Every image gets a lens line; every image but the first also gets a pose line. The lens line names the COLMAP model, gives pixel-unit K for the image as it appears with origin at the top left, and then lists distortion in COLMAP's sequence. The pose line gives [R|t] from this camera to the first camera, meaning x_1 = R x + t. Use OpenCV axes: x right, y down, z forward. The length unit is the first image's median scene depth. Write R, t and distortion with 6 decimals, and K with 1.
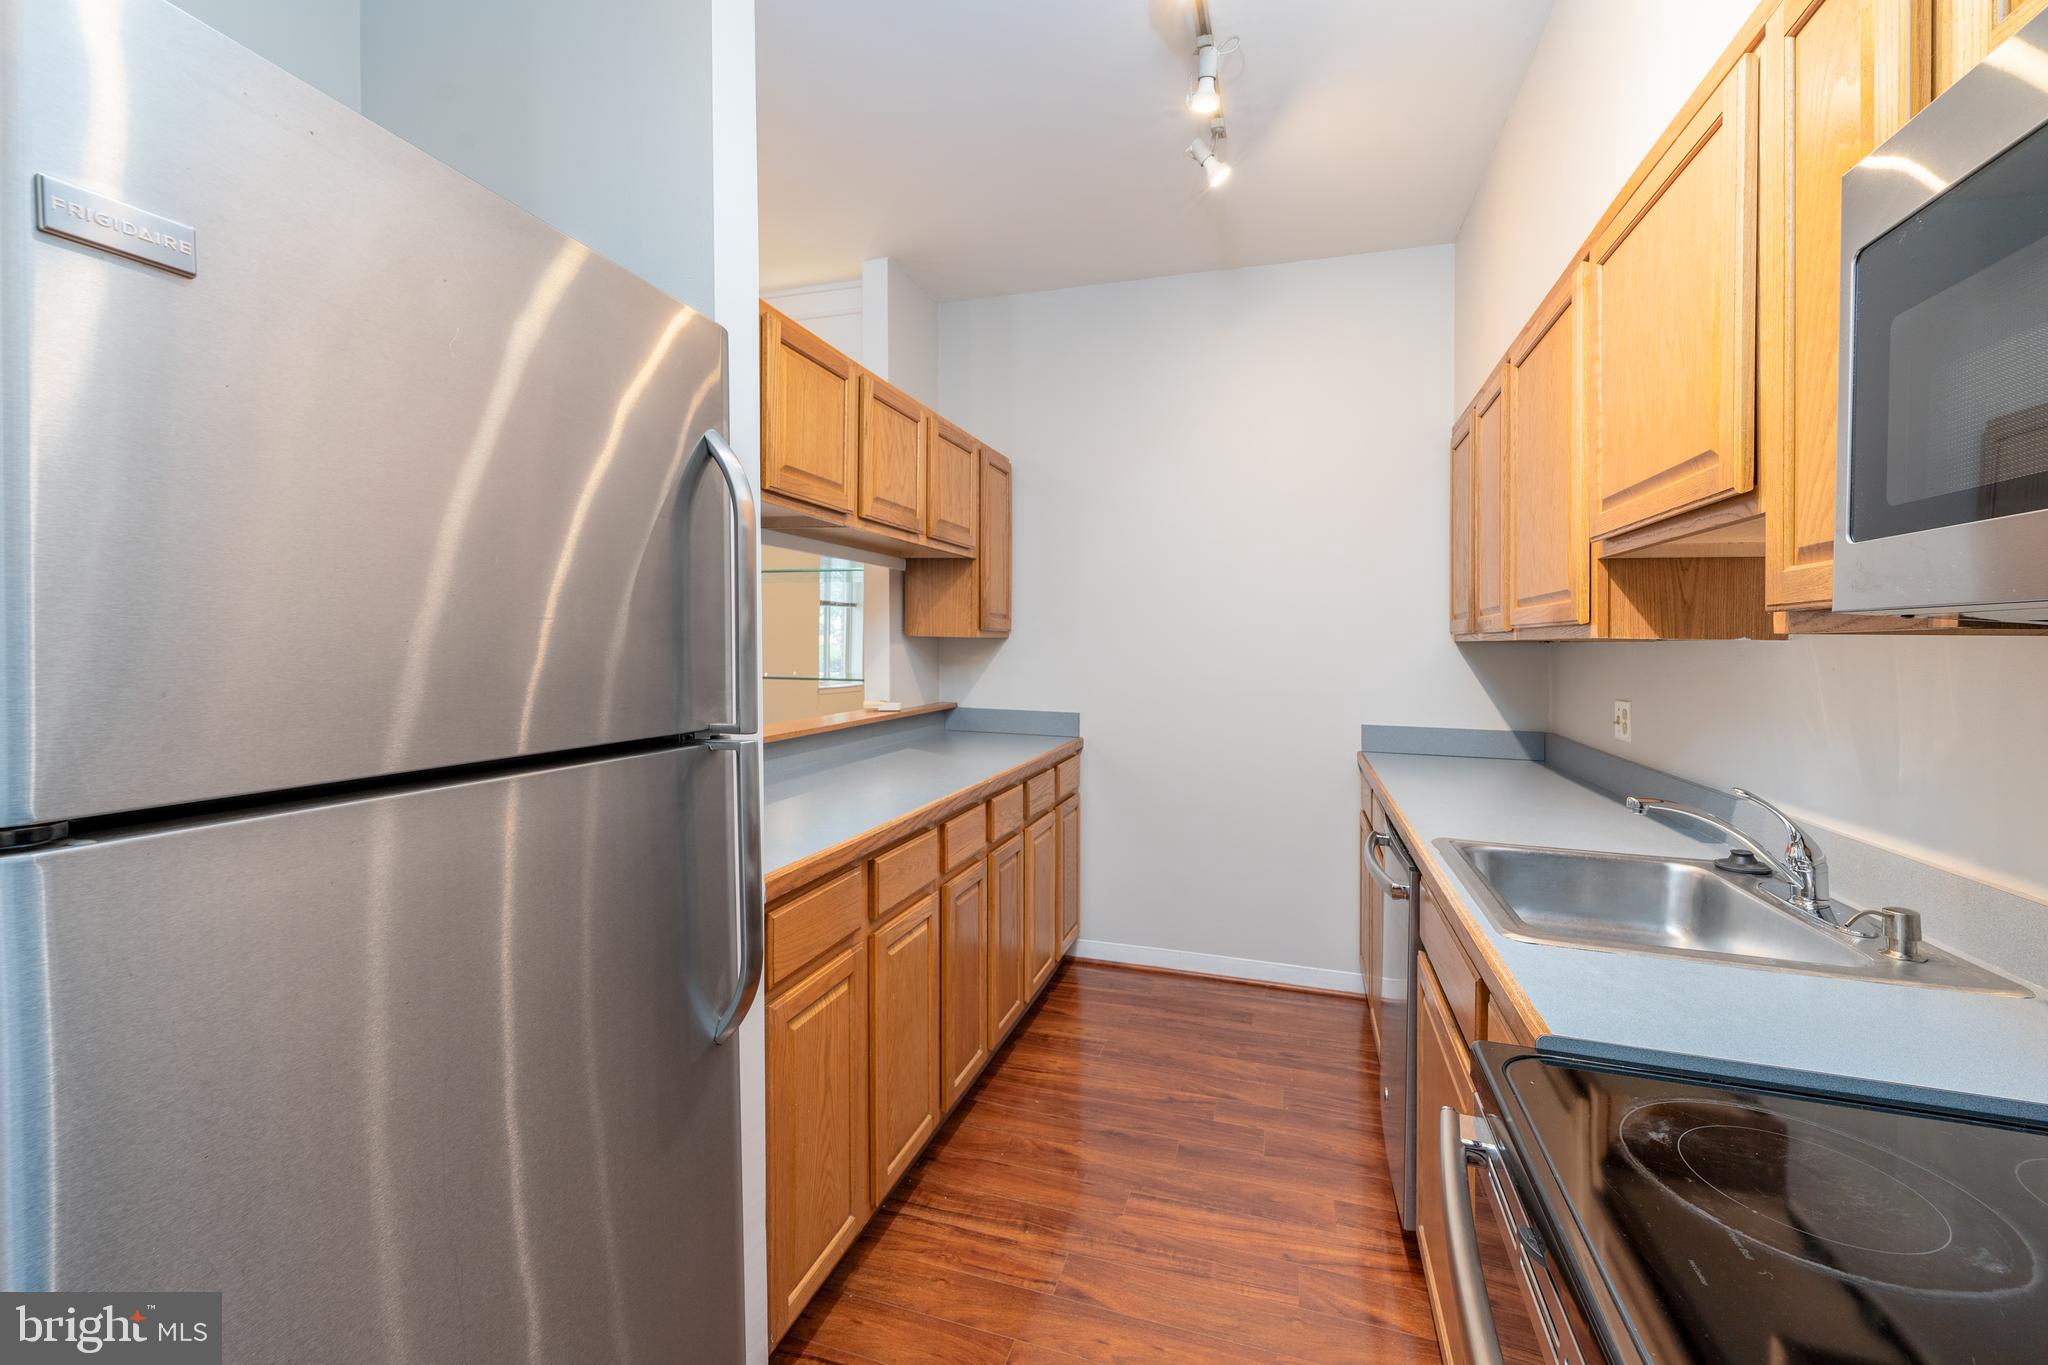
lens RADIAL K [[829.2, 0, 1021.3], [0, 829.2, 655.3], [0, 0, 1]] dist [0.000314, -0.000959]
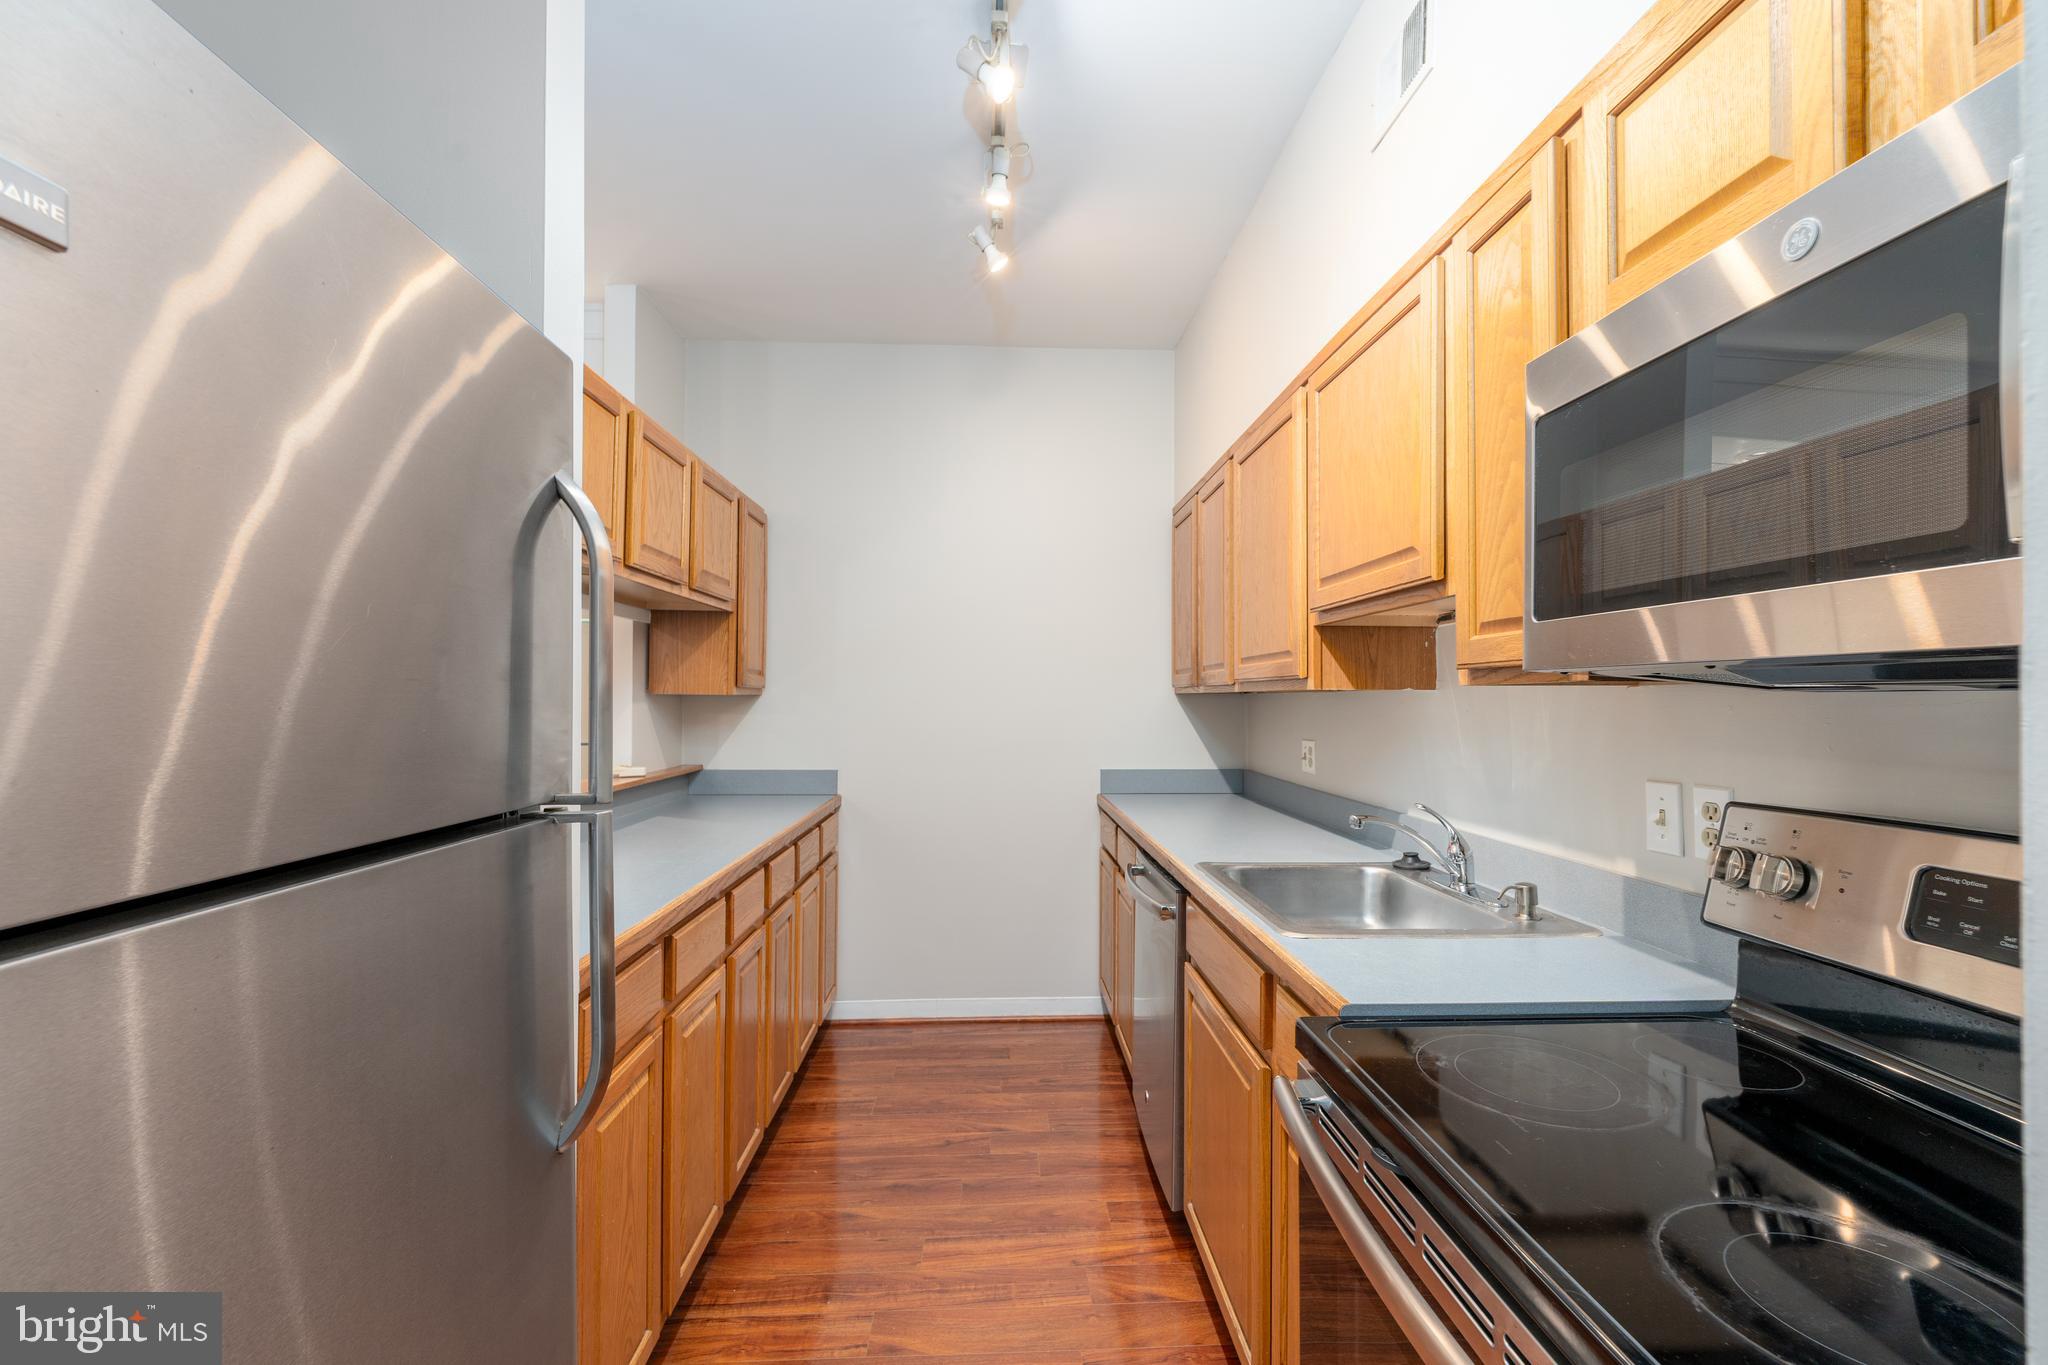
lens RADIAL K [[832.7, 0, 1018.3], [0, 832.7, 695.9], [0, 0, 1]] dist [-0.001856, -0.000236]
pose [[0.938764, -0.012032, 0.344350, -0.114244], [0.018107, 0.999732, -0.014430, -0.001234], [-0.344084, 0.019782, 0.938730, -0.011403]]
